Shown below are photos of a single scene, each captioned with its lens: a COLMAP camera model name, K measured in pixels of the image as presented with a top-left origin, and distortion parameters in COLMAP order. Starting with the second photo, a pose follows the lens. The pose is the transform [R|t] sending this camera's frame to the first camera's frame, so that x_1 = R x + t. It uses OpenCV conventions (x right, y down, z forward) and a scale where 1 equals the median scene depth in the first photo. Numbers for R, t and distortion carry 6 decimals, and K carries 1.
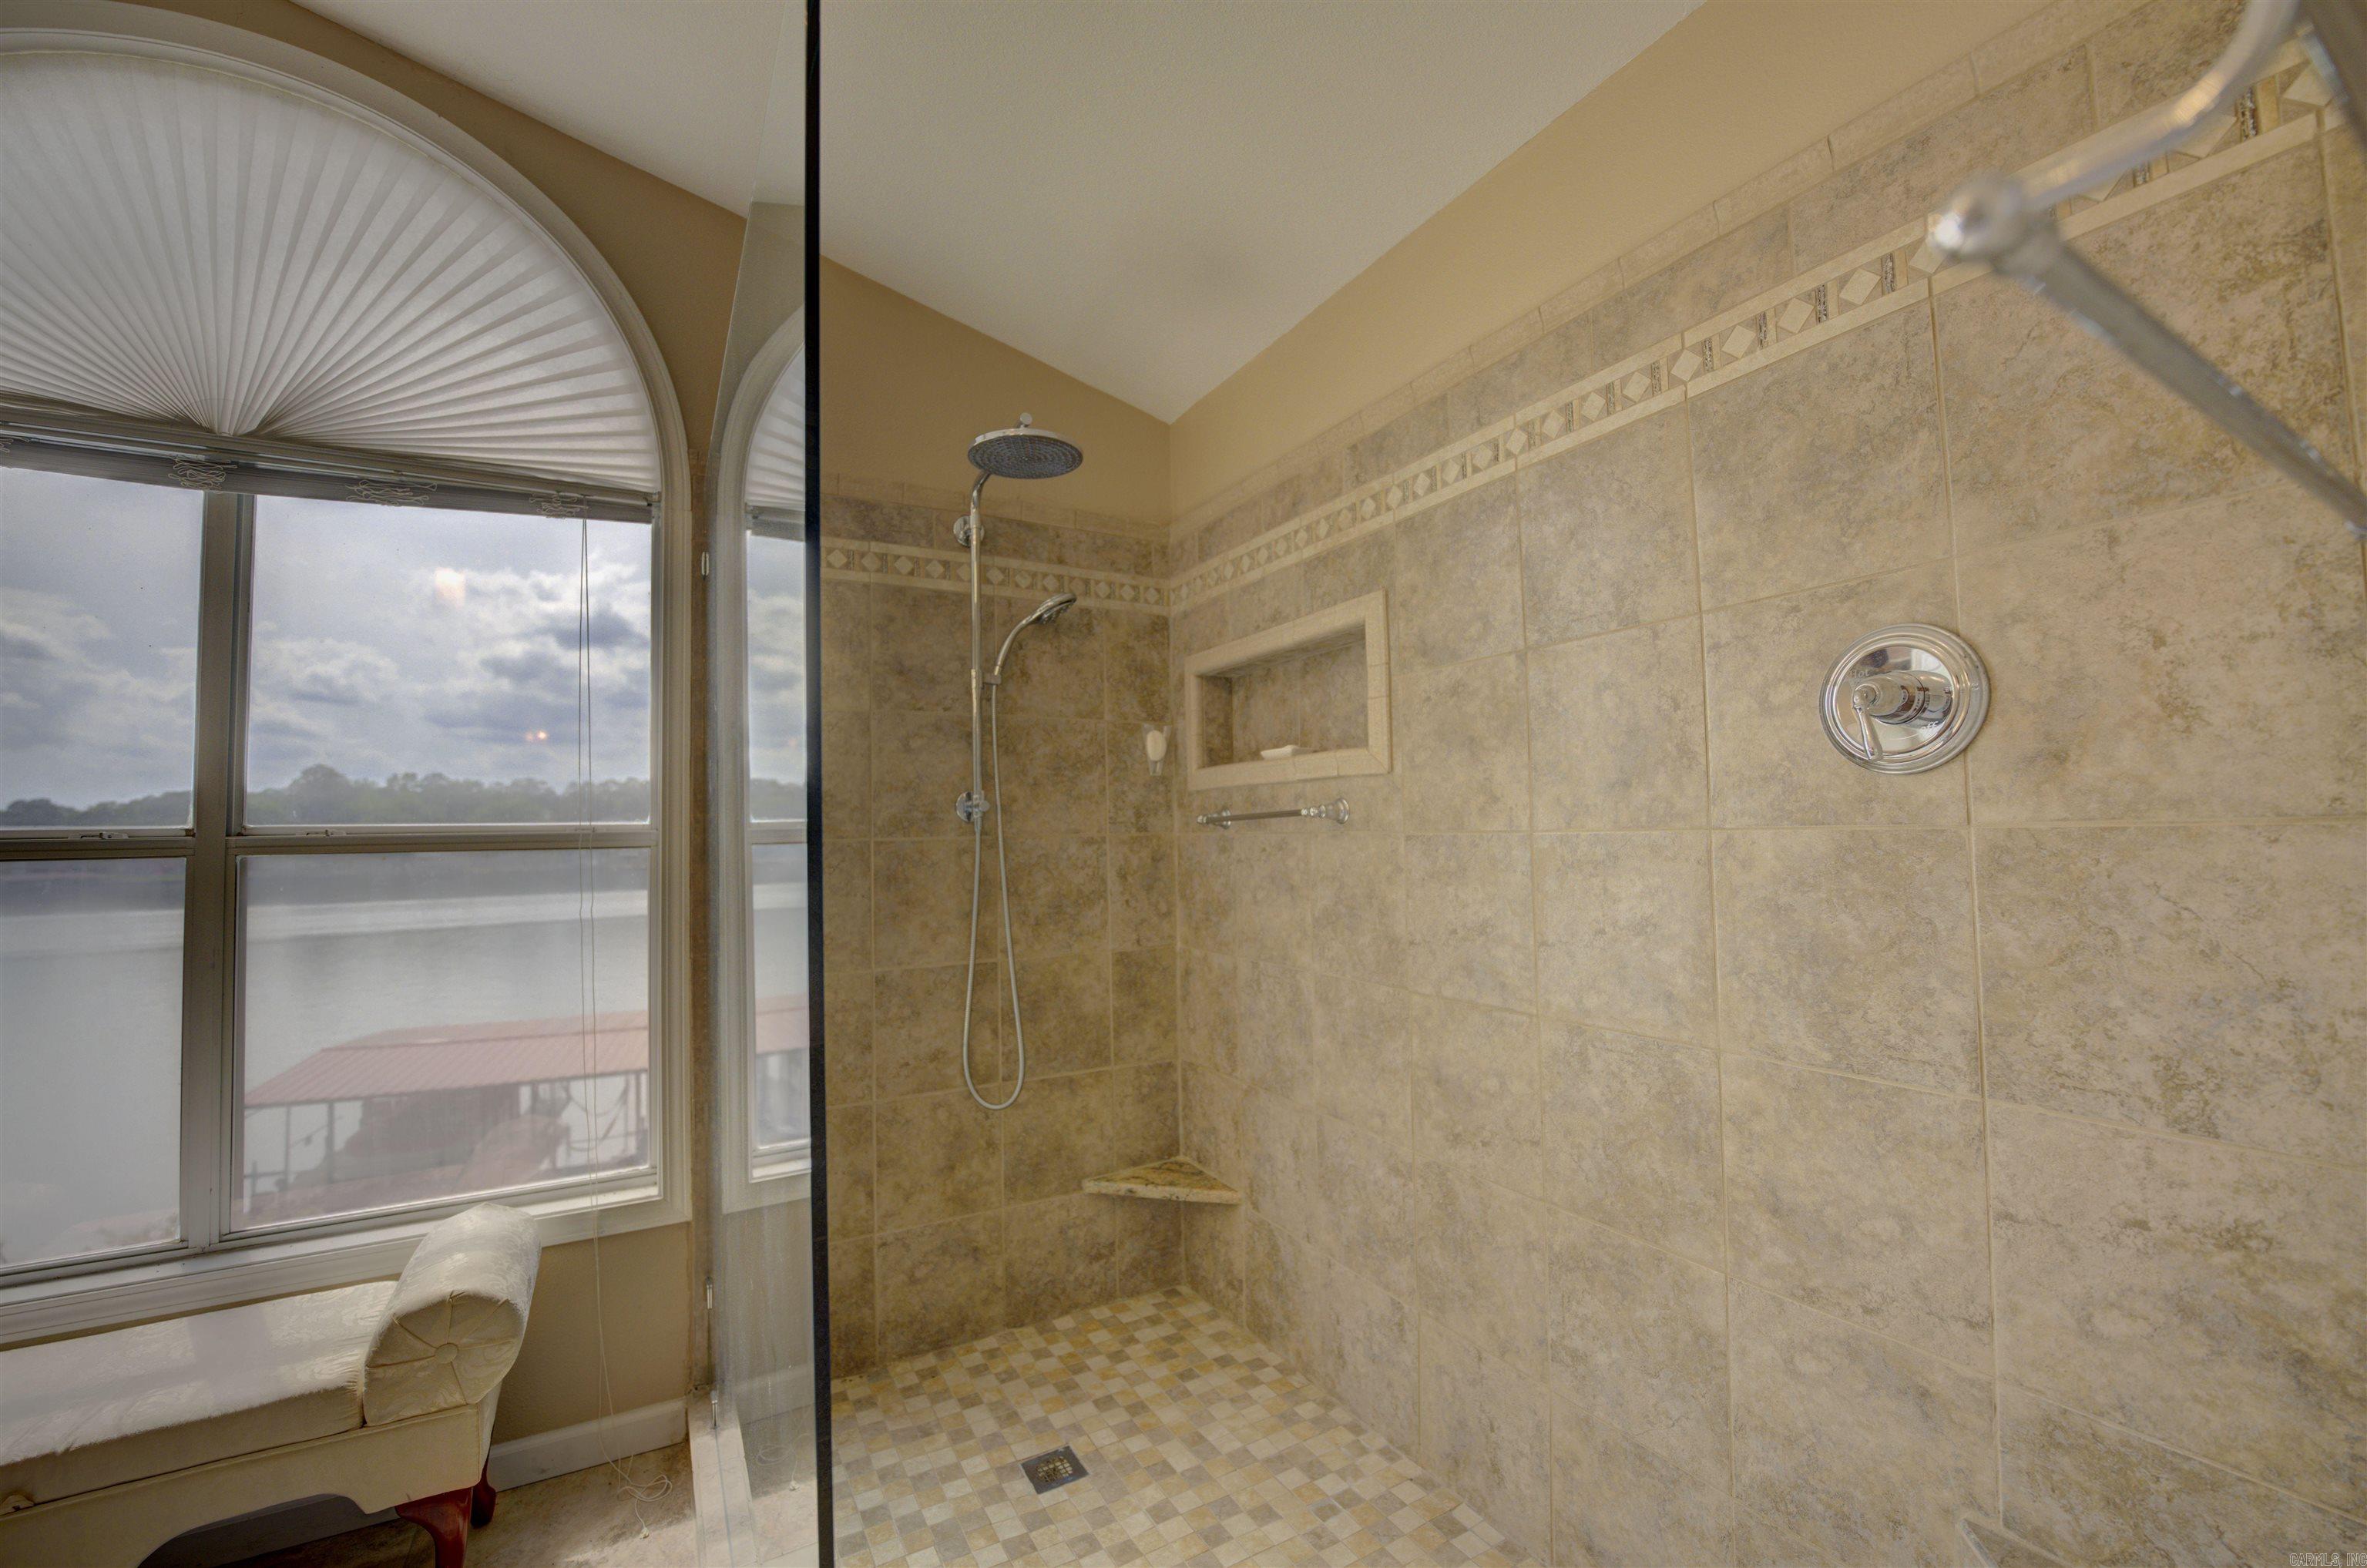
lens RADIAL K [[954.7, 0, 1197.6], [0, 954.7, 786.2], [0, 0, 1]] dist [-0.023031, 0.001532]
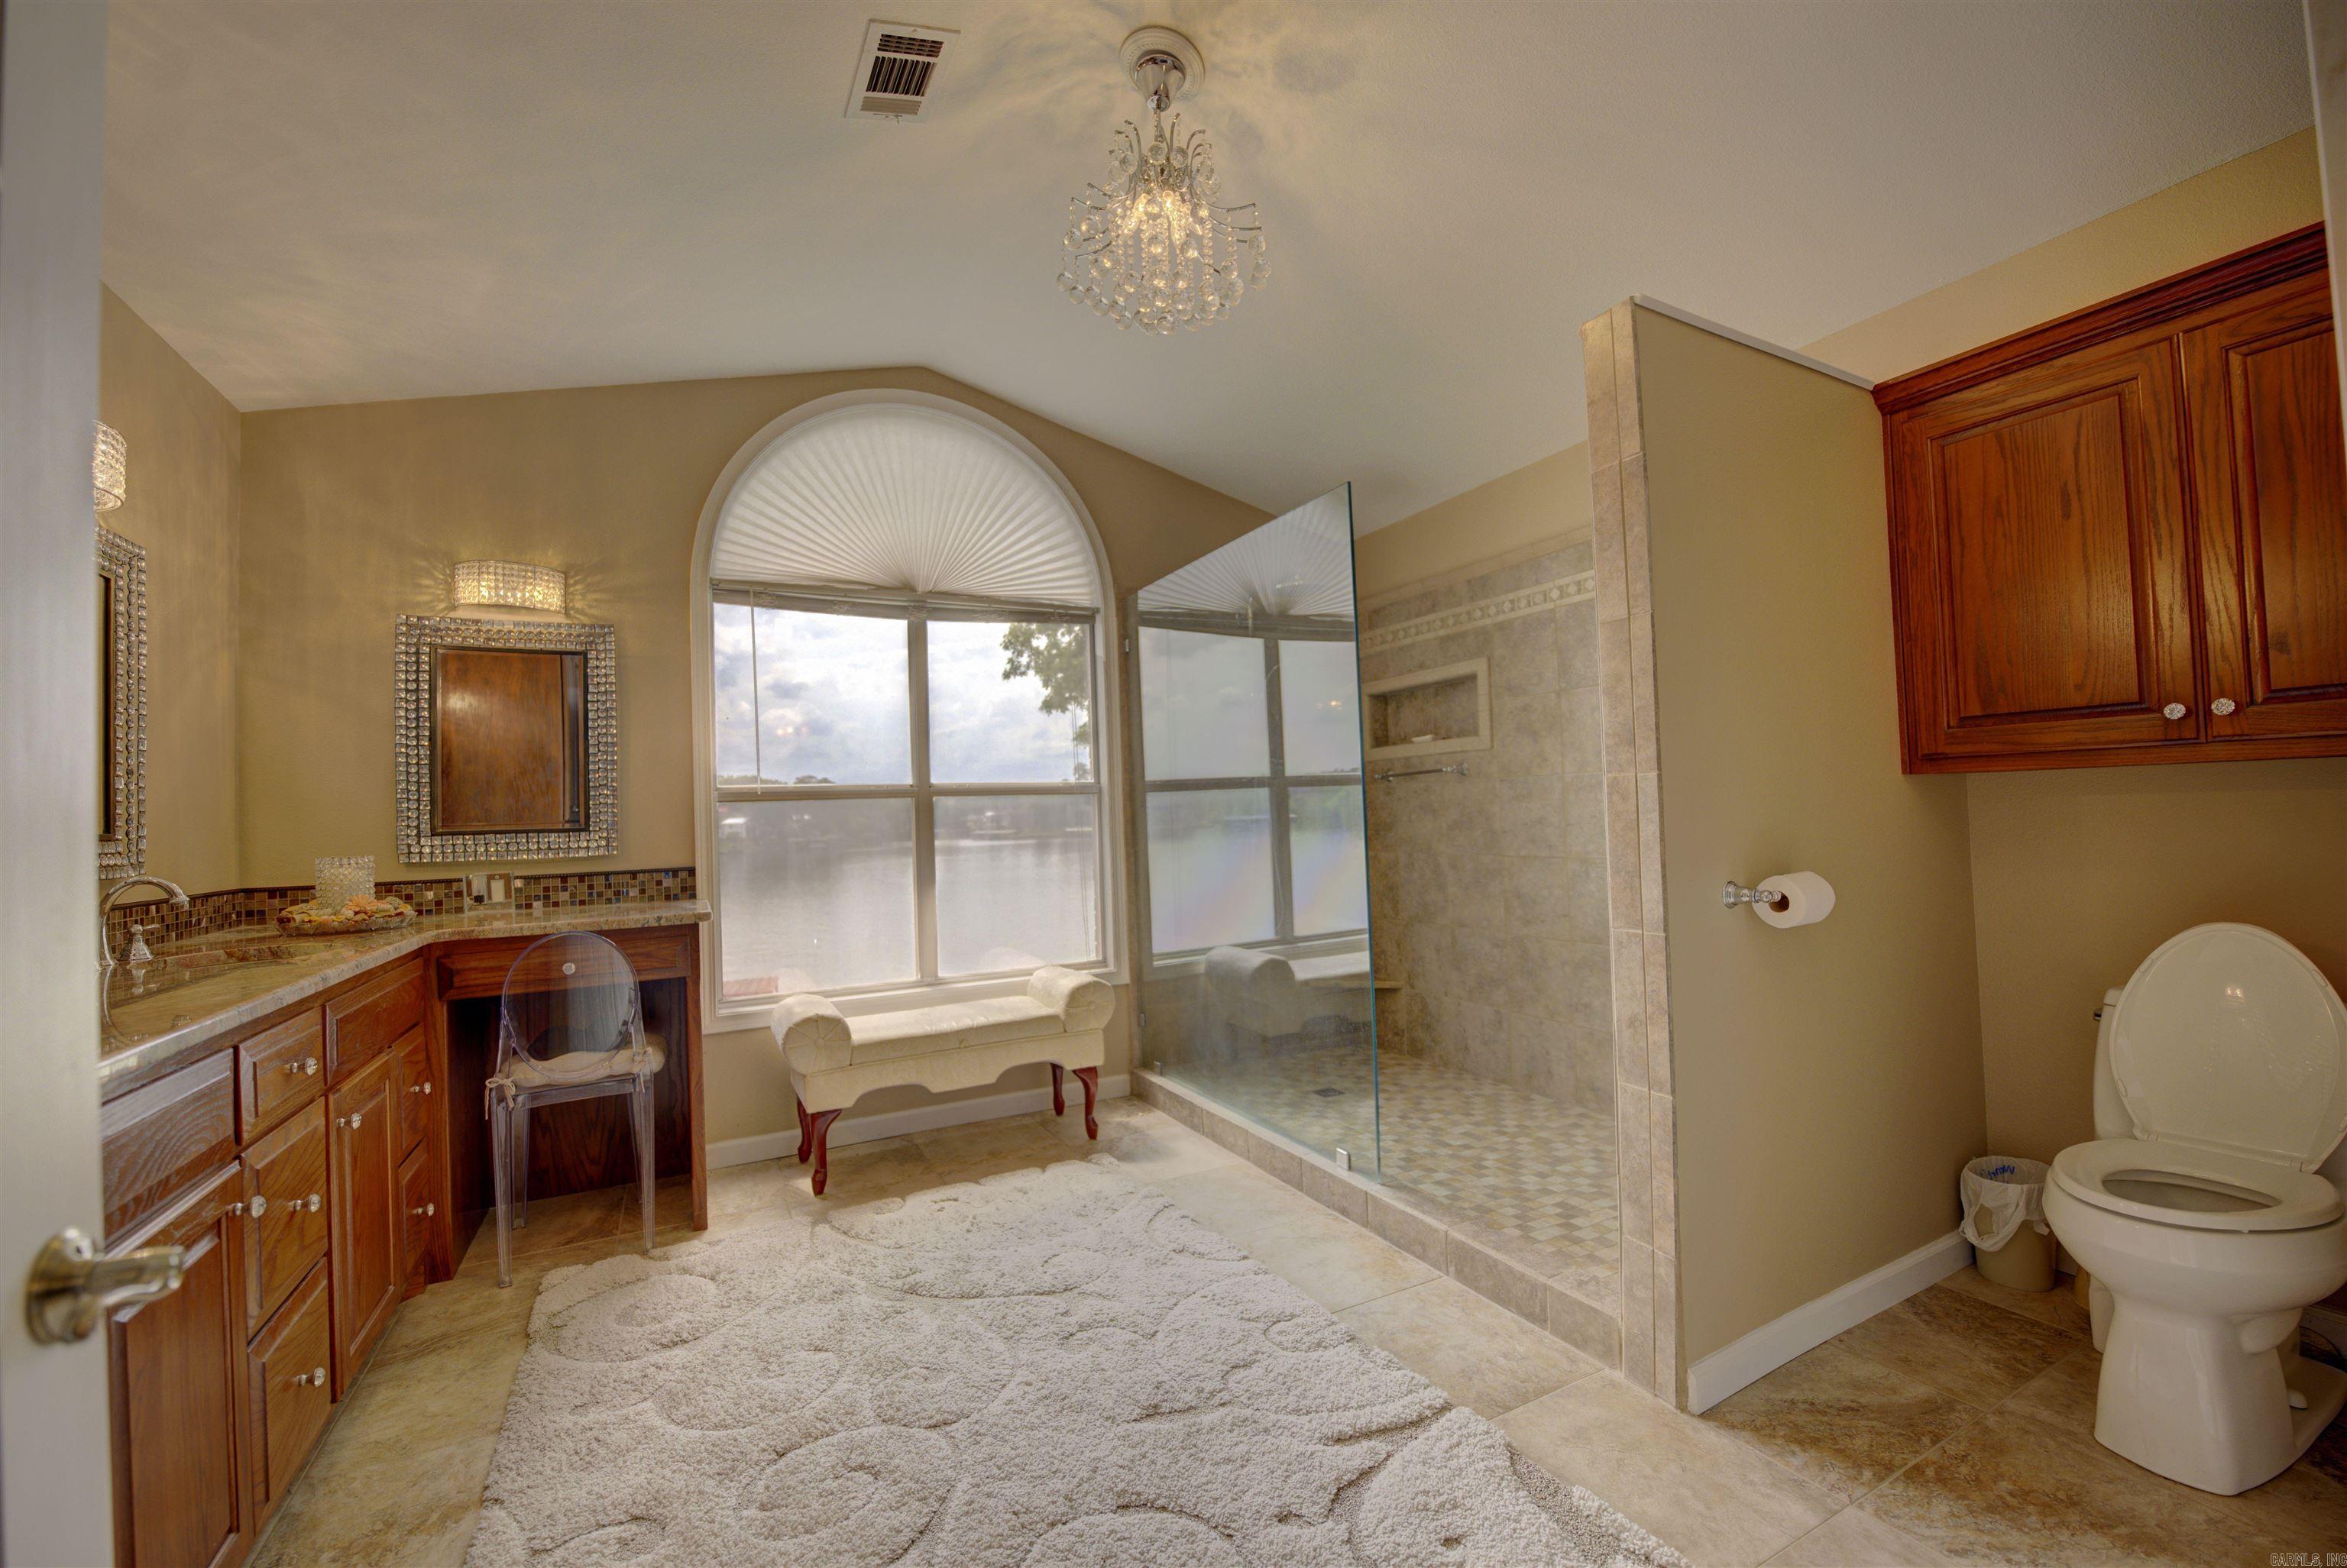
lens RADIAL K [[969.7, 0, 1169.4], [0, 969.7, 791.6], [0, 0, 1]] dist [-0.023696, 0.001445]
pose [[0.998701, -0.014105, -0.048973, -0.367048], [0.015139, 0.999669, 0.020820, 0.023490], [0.048663, -0.021534, 0.998583, -1.041437]]
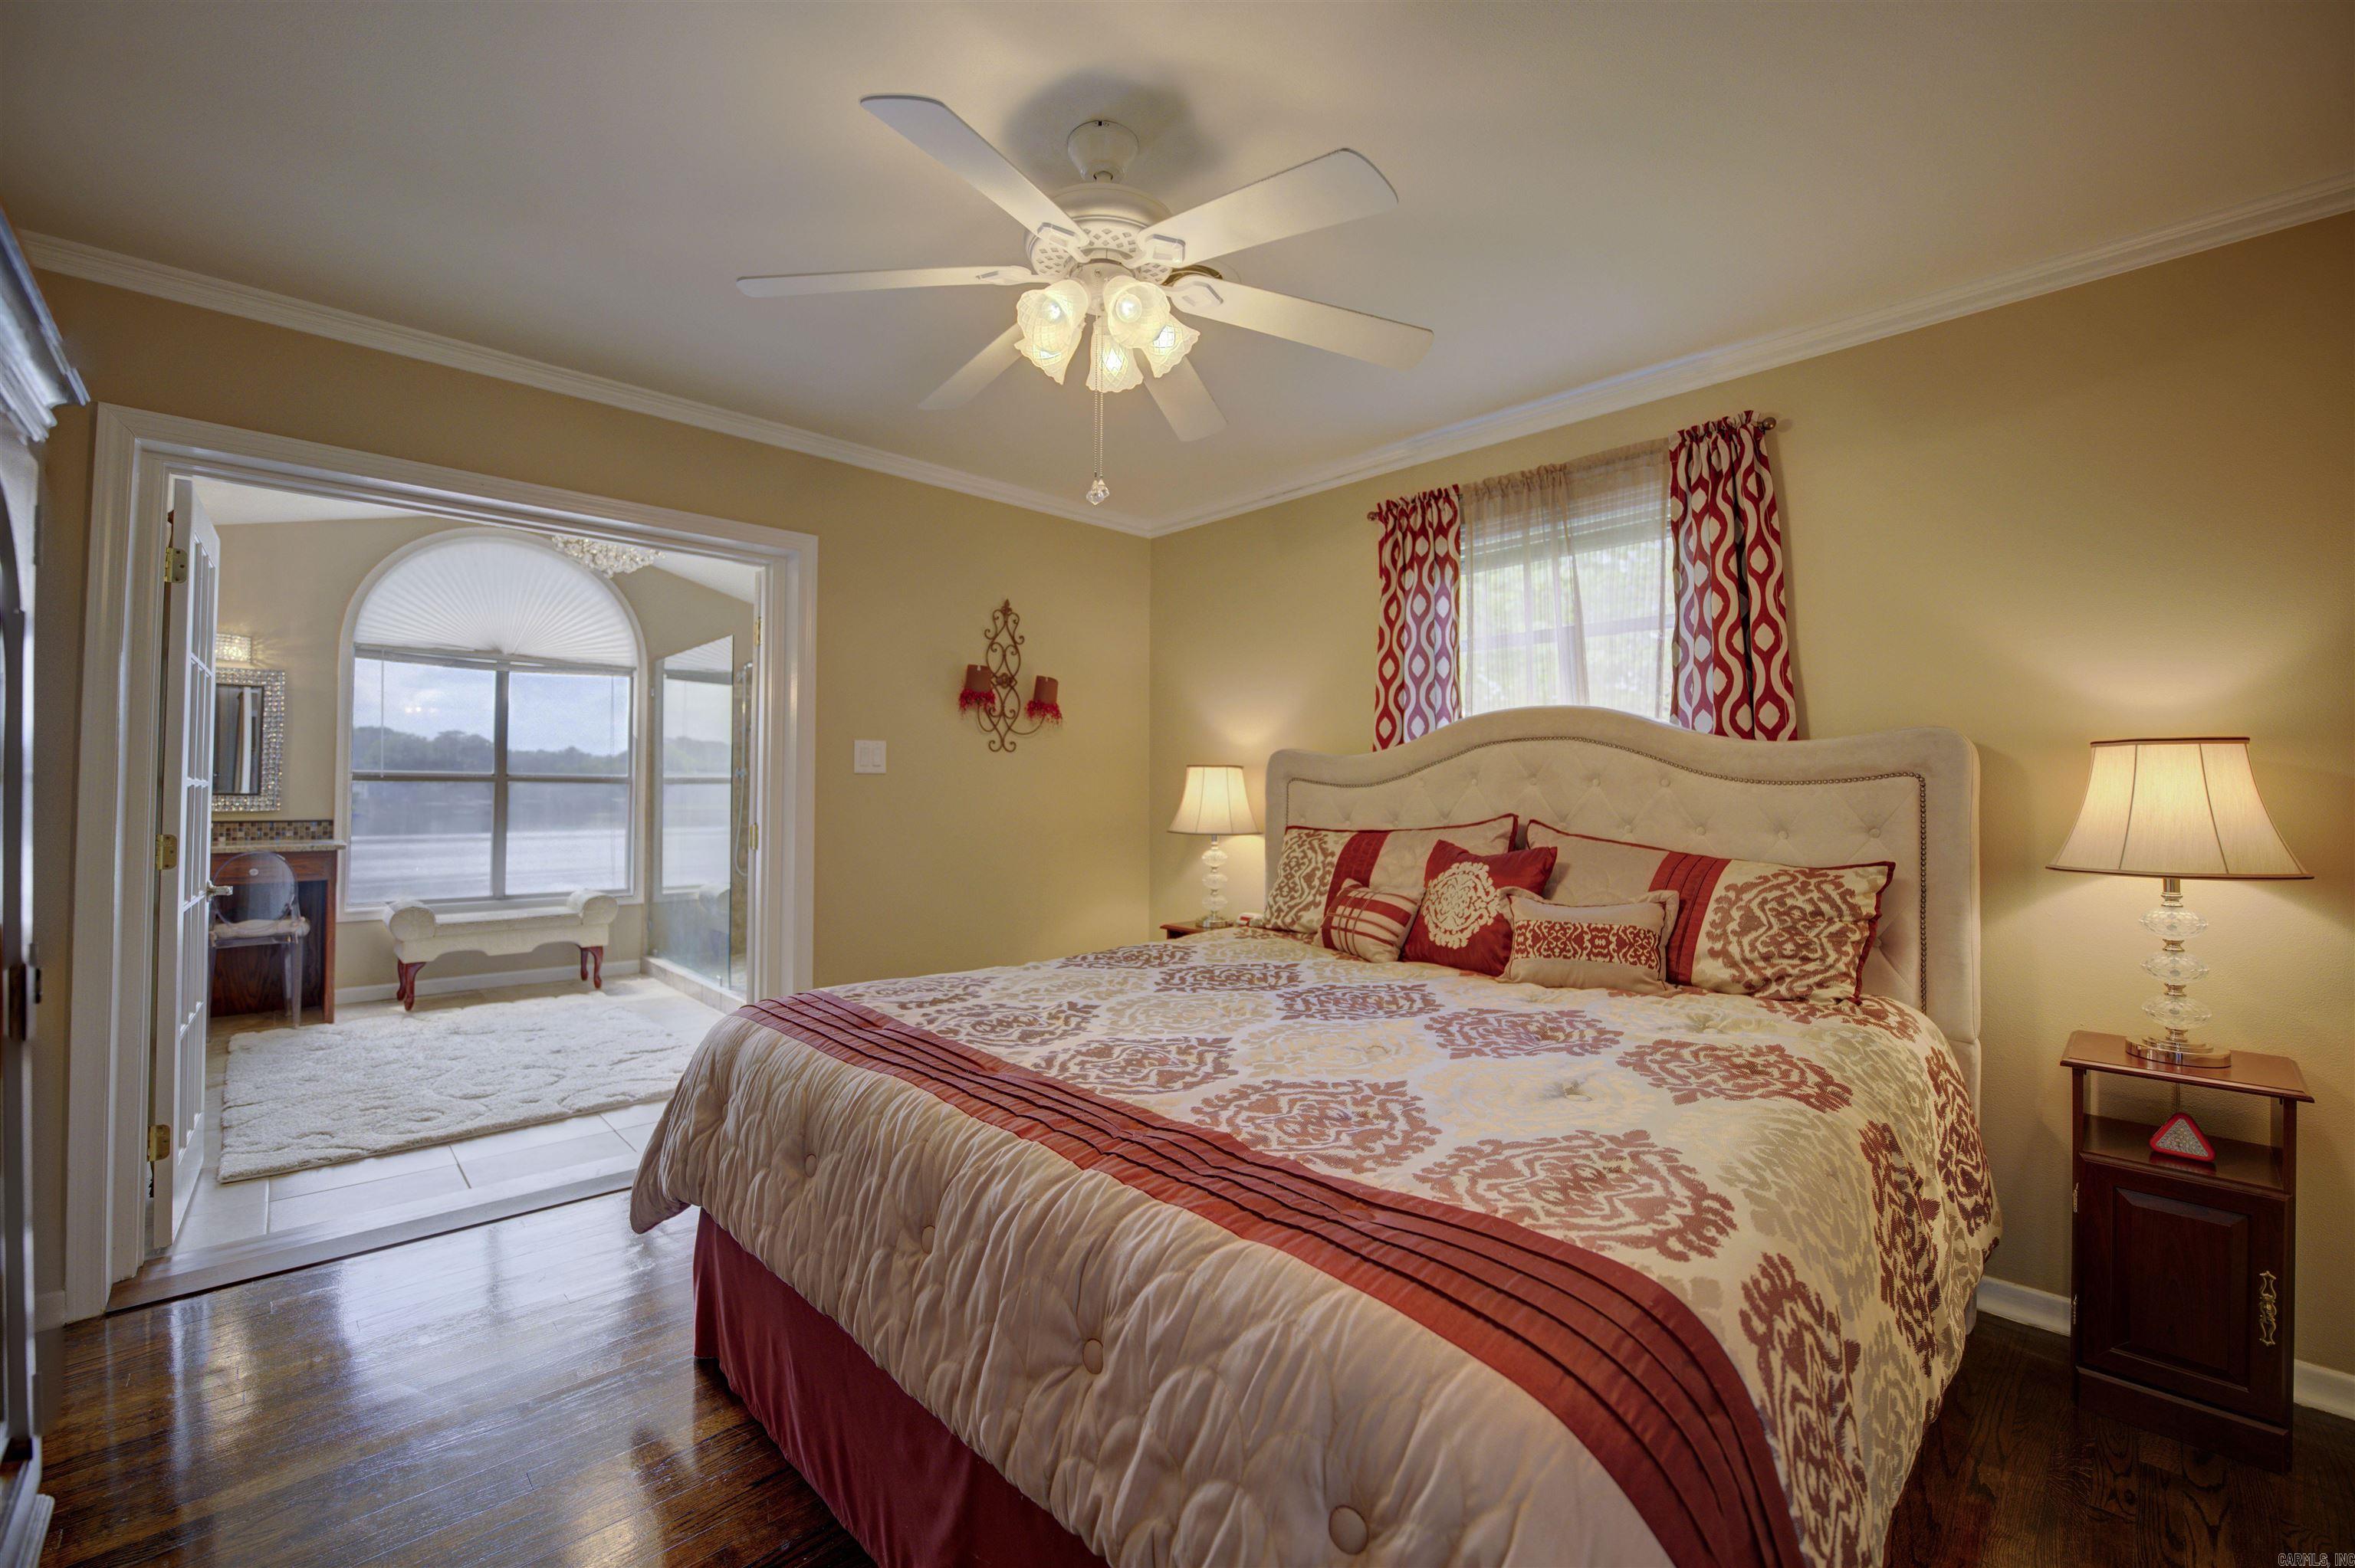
lens RADIAL K [[973.1, 0, 1164.5], [0, 973.1, 772.7], [0, 0, 1]] dist [-0.023696, 0.001445]
pose [[0.971446, 0.035670, 0.234564, 0.408608], [-0.039867, 0.999118, 0.013171, -0.091442], [-0.233887, -0.022147, 0.972011, -2.665953]]
